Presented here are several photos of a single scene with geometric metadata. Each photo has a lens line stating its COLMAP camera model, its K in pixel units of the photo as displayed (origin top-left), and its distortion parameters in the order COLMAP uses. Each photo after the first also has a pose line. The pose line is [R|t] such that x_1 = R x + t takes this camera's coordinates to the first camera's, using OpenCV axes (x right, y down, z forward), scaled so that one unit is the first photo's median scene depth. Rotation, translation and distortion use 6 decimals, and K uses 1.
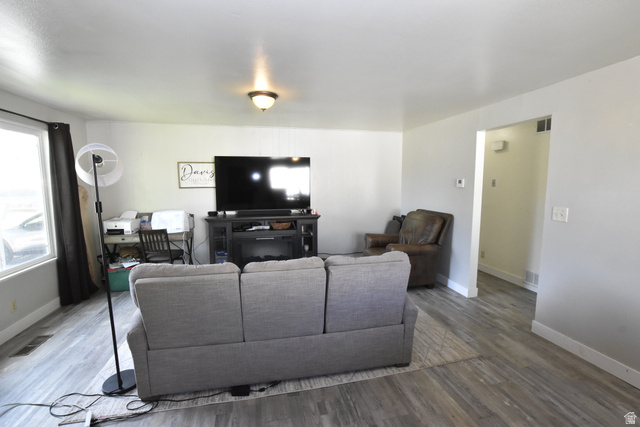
lens RADIAL K [[284.0, 0, 318.9], [0, 284.0, 212.2], [0, 0, 1]] dist [-0.033508, 0.005683]
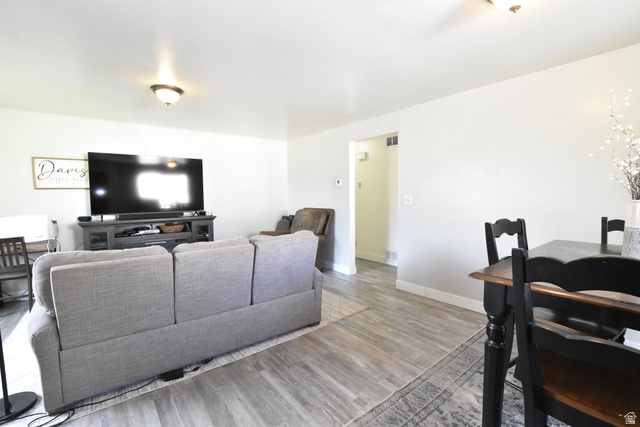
lens RADIAL K [[284.0, 0, 318.9], [0, 284.0, 212.2], [0, 0, 1]] dist [-0.033508, 0.005683]
pose [[0.901867, -0.033309, 0.430727, -0.188019], [0.055043, 0.997757, -0.038091, 0.107914], [-0.428492, 0.058061, 0.901678, -0.127691]]
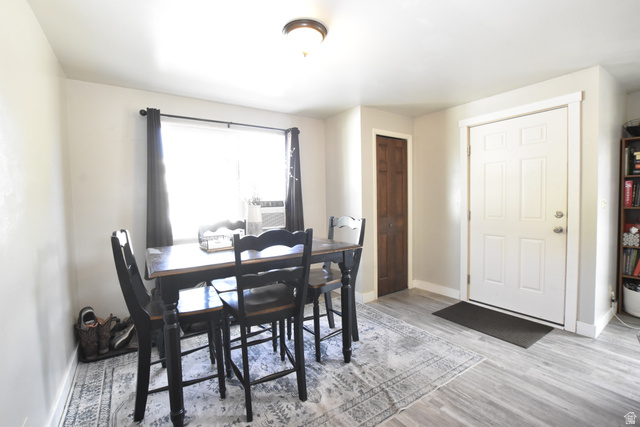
lens RADIAL K [[284.0, 0, 318.9], [0, 284.0, 212.2], [0, 0, 1]] dist [-0.033508, 0.005683]
pose [[-0.934748, 0.036533, -0.353429, 0.752584], [-0.014817, 0.989827, 0.141504, -0.019332], [0.355003, 0.137507, -0.924697, 1.032635]]
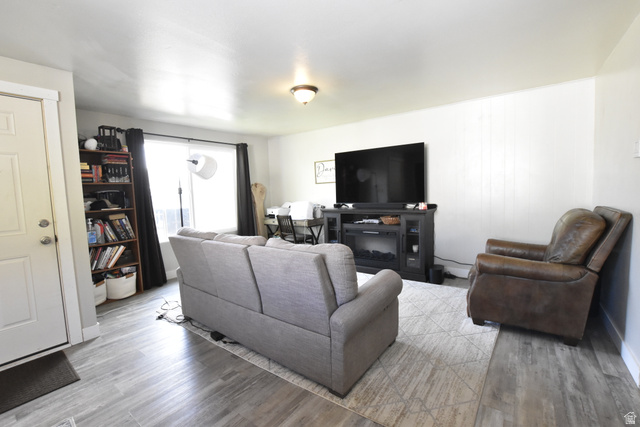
lens RADIAL K [[284.0, 0, 318.9], [0, 284.0, 212.2], [0, 0, 1]] dist [-0.033508, 0.005683]
pose [[0.647324, 0.036196, -0.761355, 0.815812], [-0.045016, 0.998944, 0.009217, 0.043495], [0.760885, 0.028307, 0.648270, 0.440675]]
